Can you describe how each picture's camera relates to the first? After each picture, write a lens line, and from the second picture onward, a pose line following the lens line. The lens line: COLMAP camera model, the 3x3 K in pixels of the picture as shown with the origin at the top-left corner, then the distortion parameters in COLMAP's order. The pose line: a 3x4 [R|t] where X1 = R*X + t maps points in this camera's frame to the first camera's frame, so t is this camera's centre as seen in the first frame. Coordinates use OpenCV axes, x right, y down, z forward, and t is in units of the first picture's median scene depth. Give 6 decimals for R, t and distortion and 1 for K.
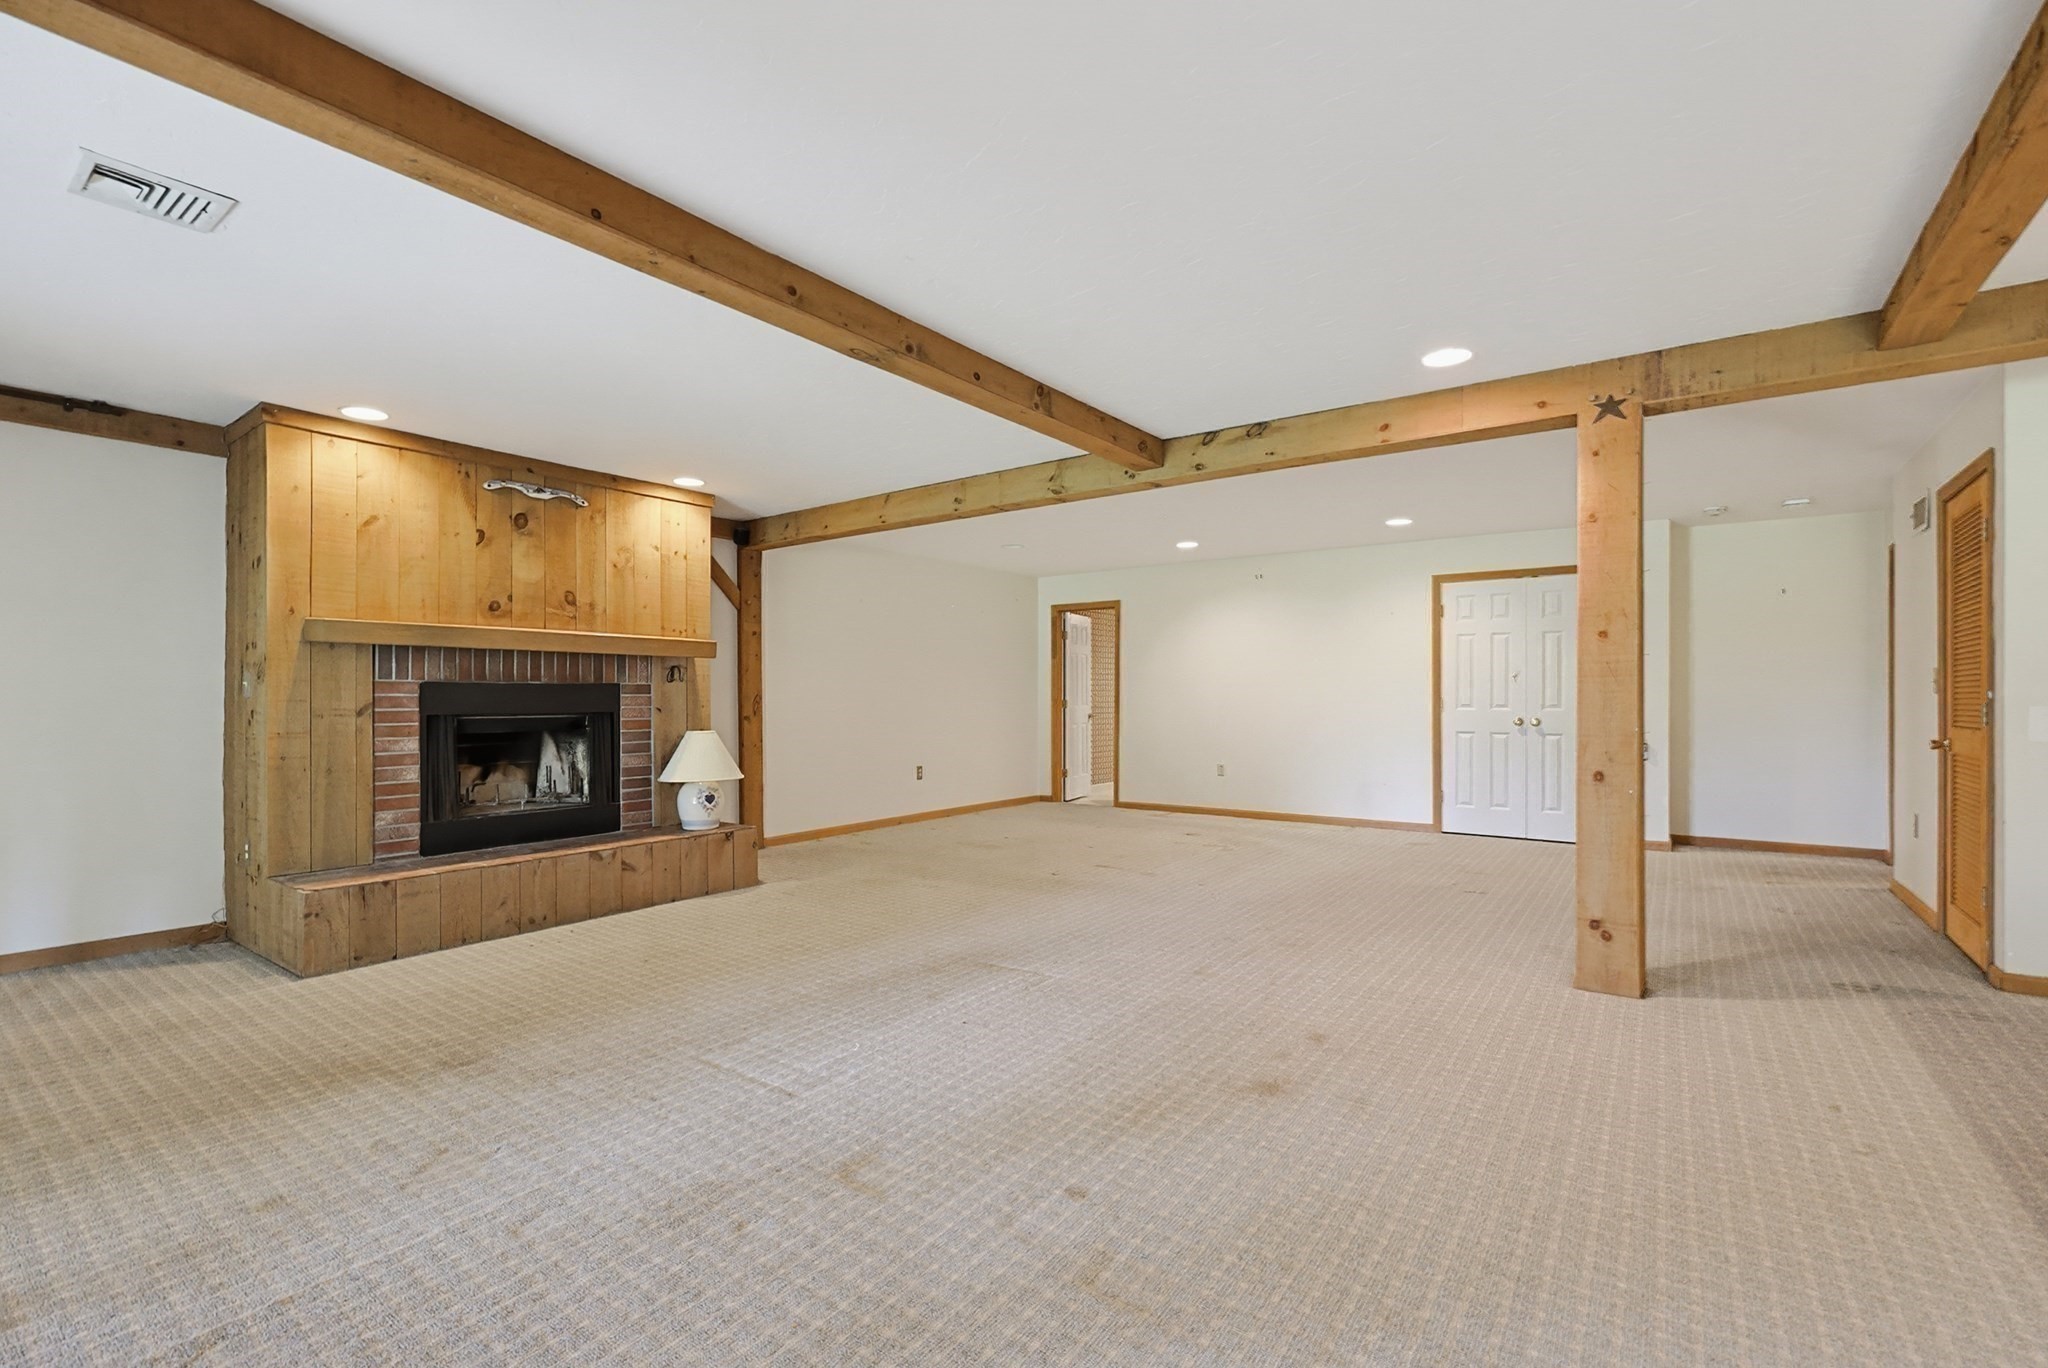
lens RADIAL K [[892.8, 0, 1029.1], [0, 892.8, 695.4], [0, 0, 1]] dist [-0.000358, 0.000026]
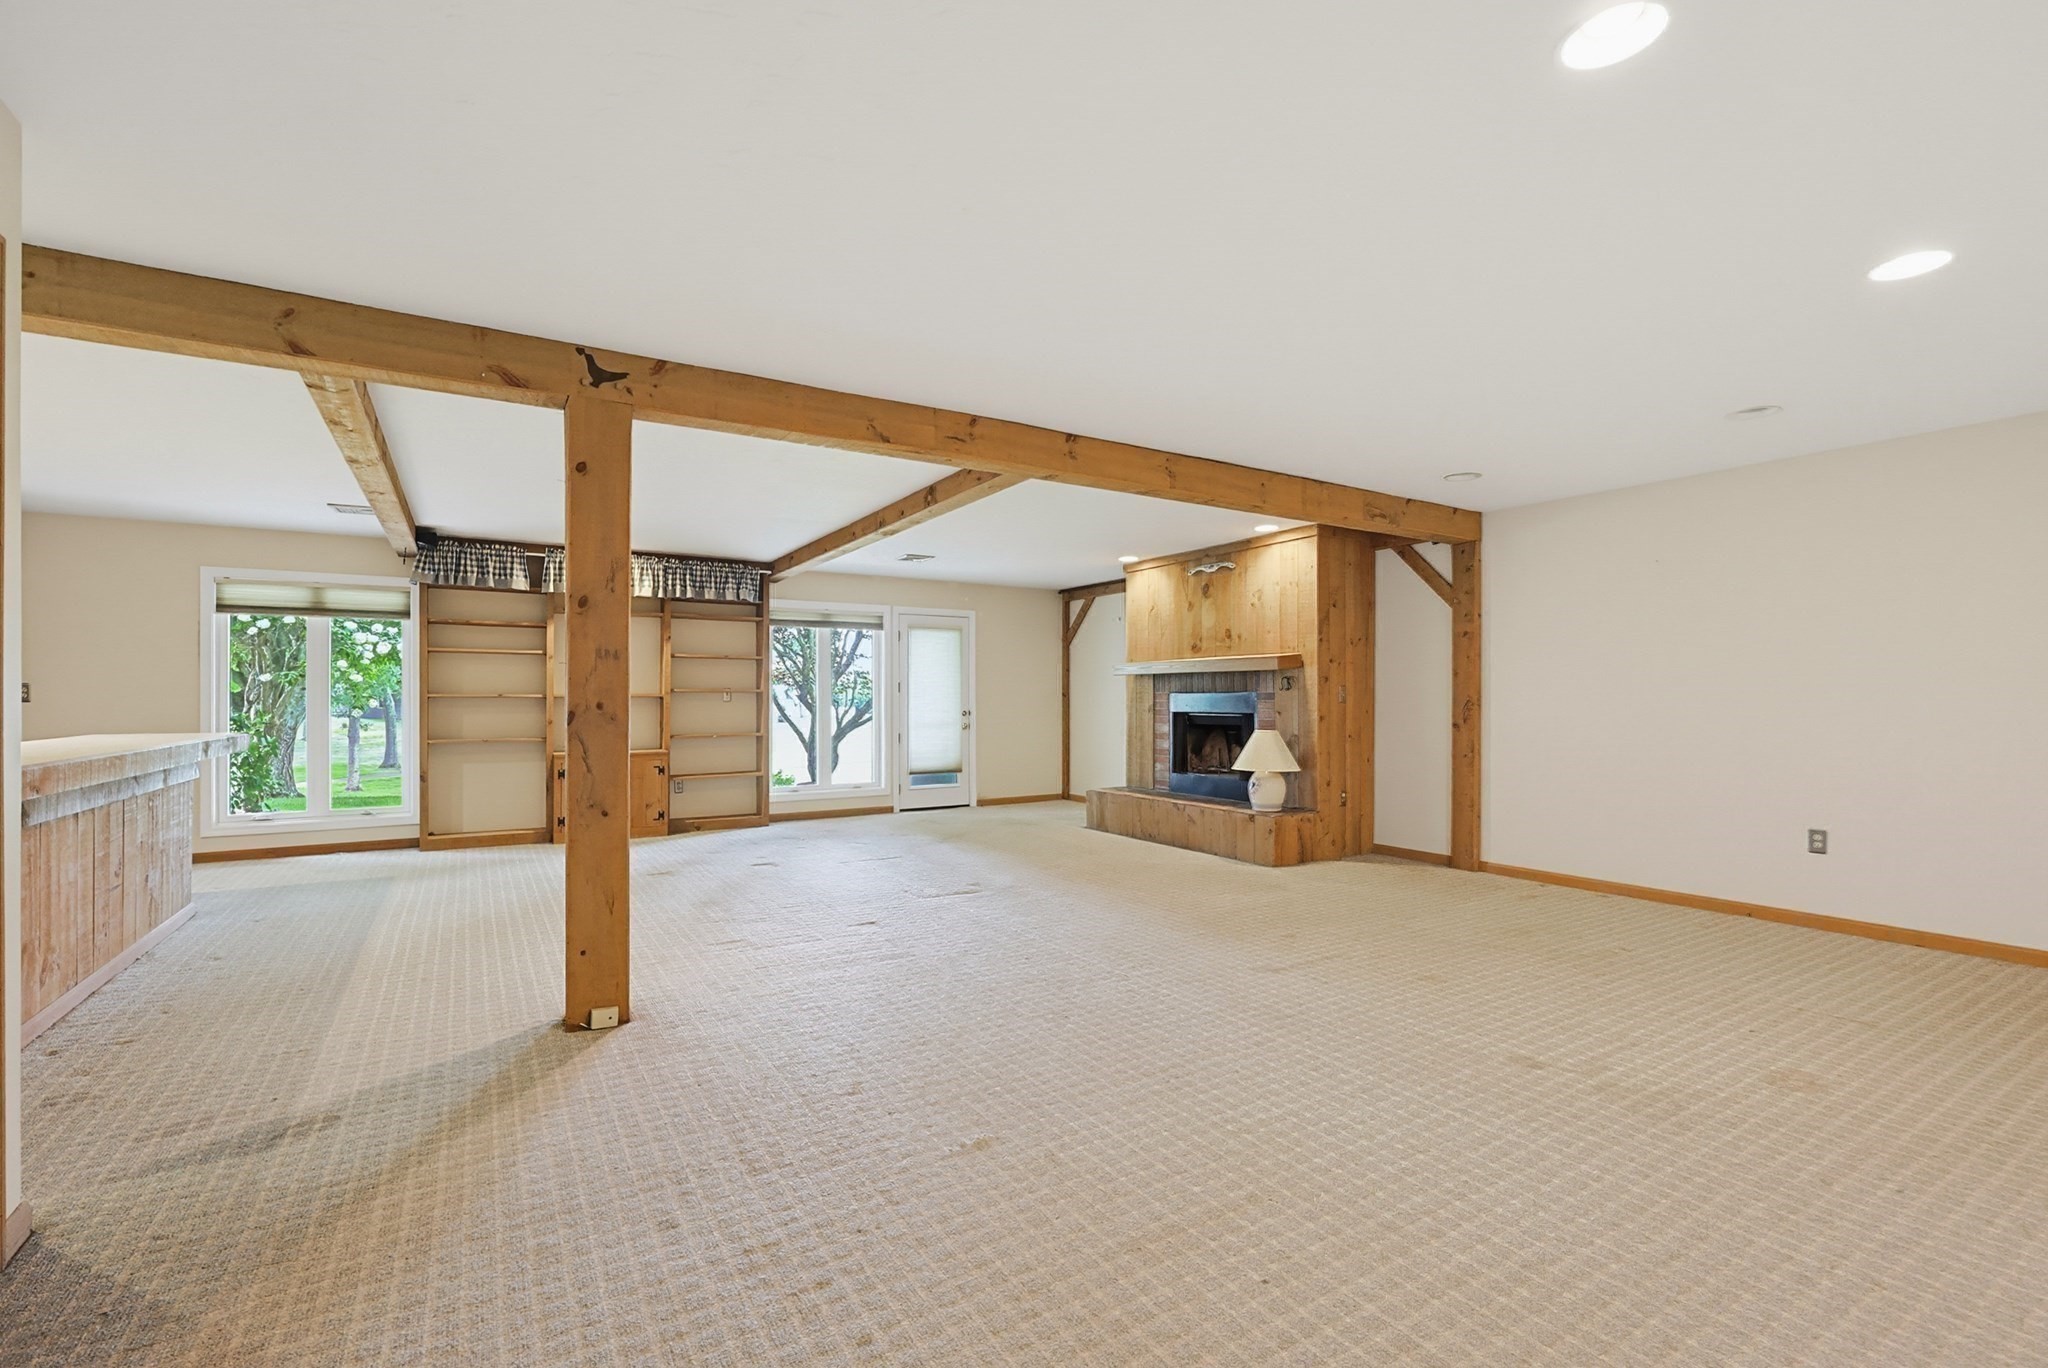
lens RADIAL K [[892.8, 0, 1029.1], [0, 892.8, 695.4], [0, 0, 1]] dist [-0.000358, 0.000026]
pose [[-0.380769, -0.000215, -0.924670, 0.949790], [0.003756, 0.999991, -0.001779, -0.007868], [0.924663, -0.004150, -0.380765, 1.254256]]
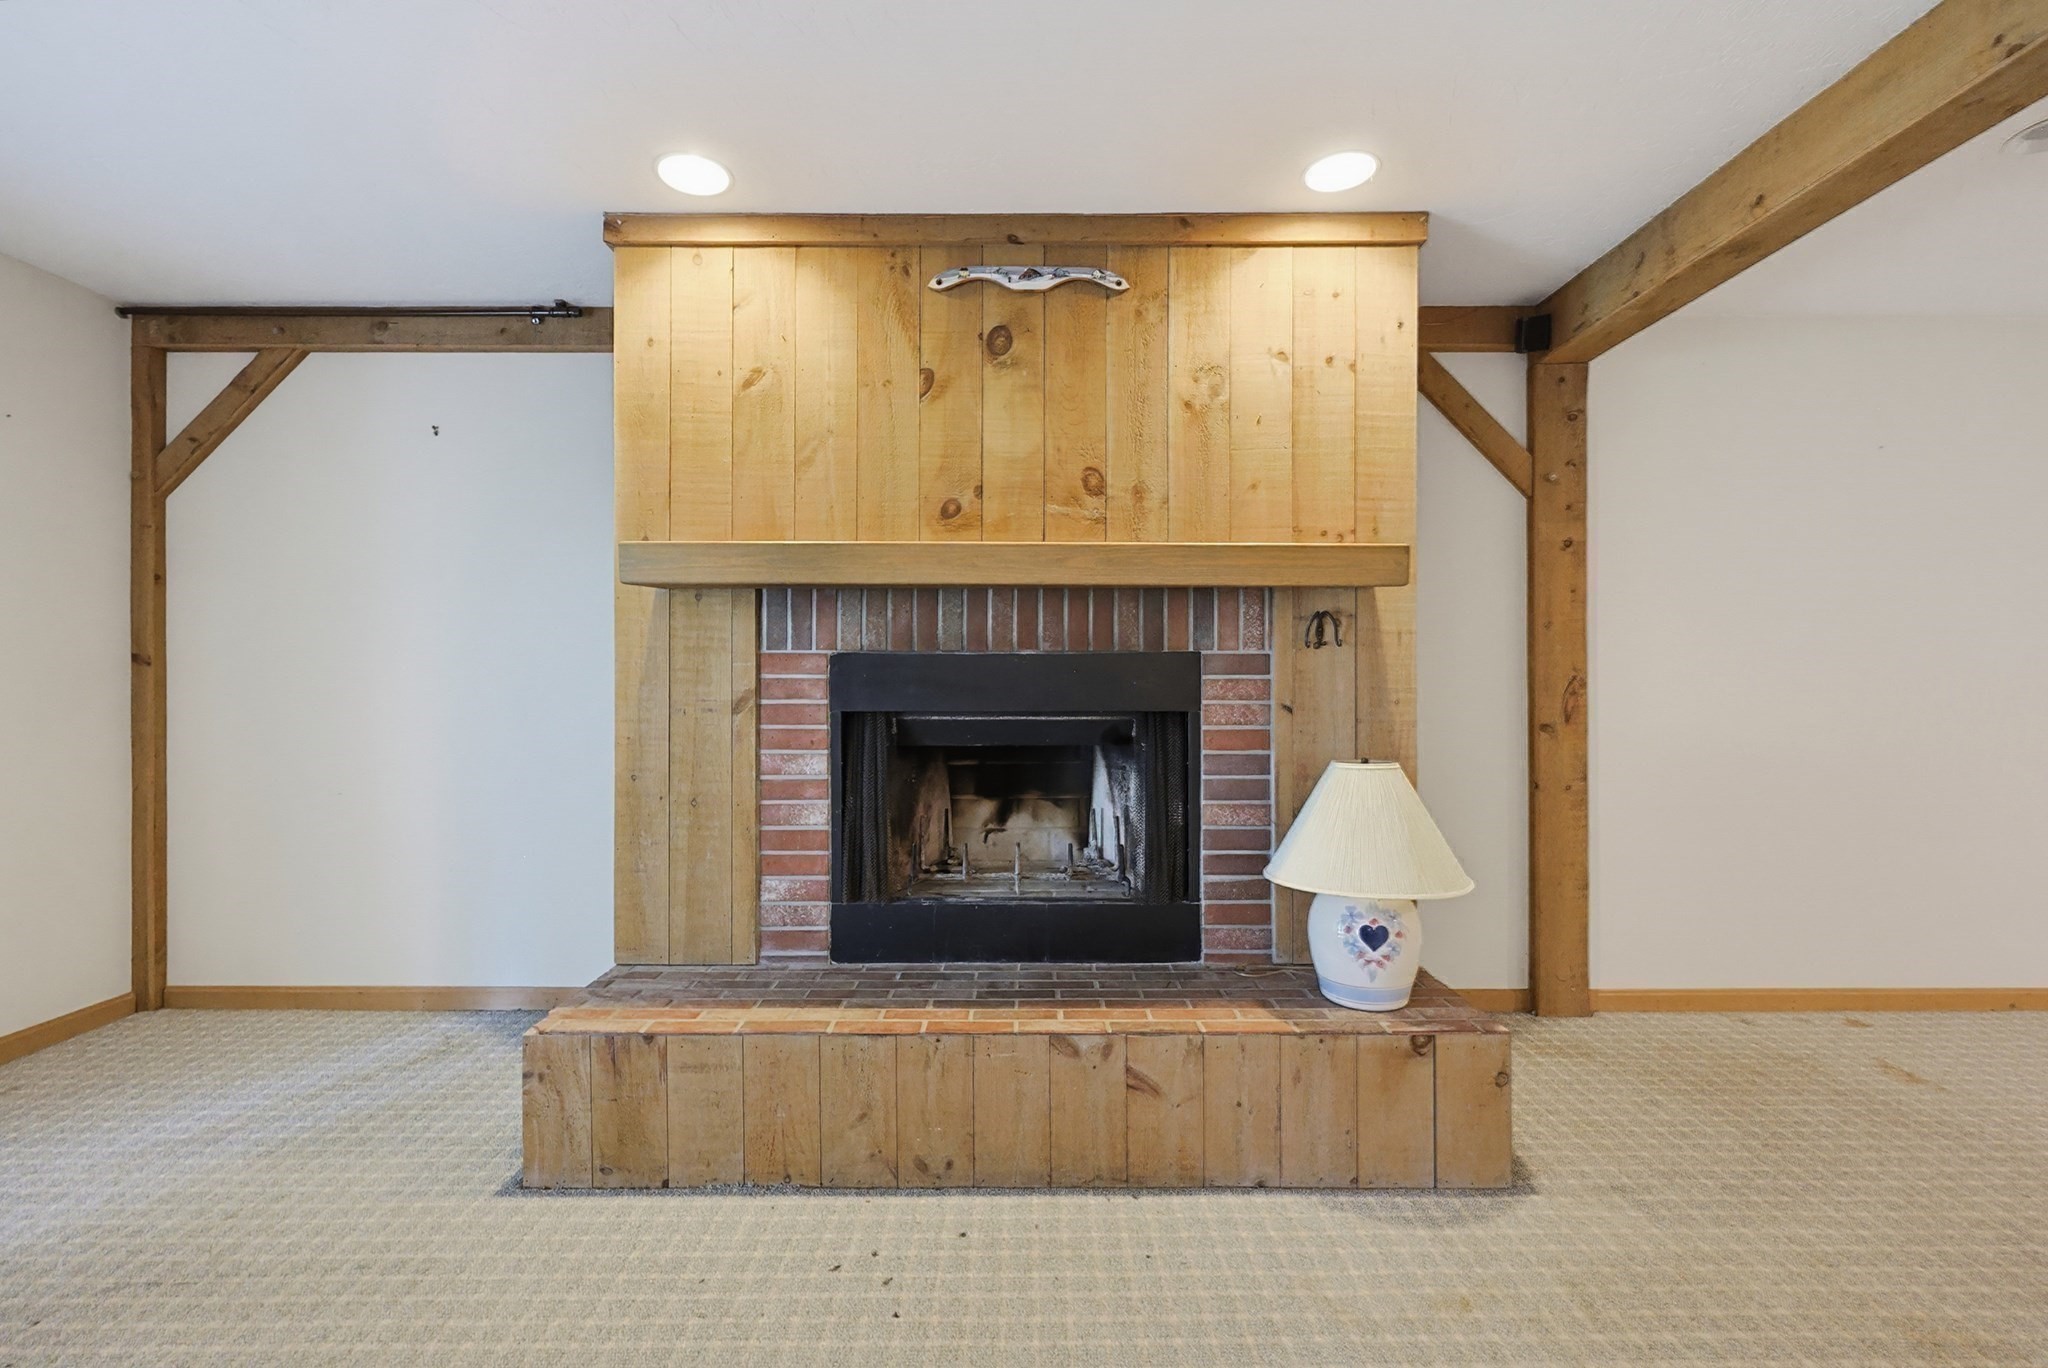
lens RADIAL K [[876.1, 0, 1027.0], [0, 876.1, 686.3], [0, 0, 1]] dist [-0.002686, -0.000285]
pose [[0.585079, 0.003362, -0.810969, -0.140643], [-0.000626, 0.999993, 0.003694, 0.003293], [0.810976, -0.001653, 0.585077, 0.685899]]
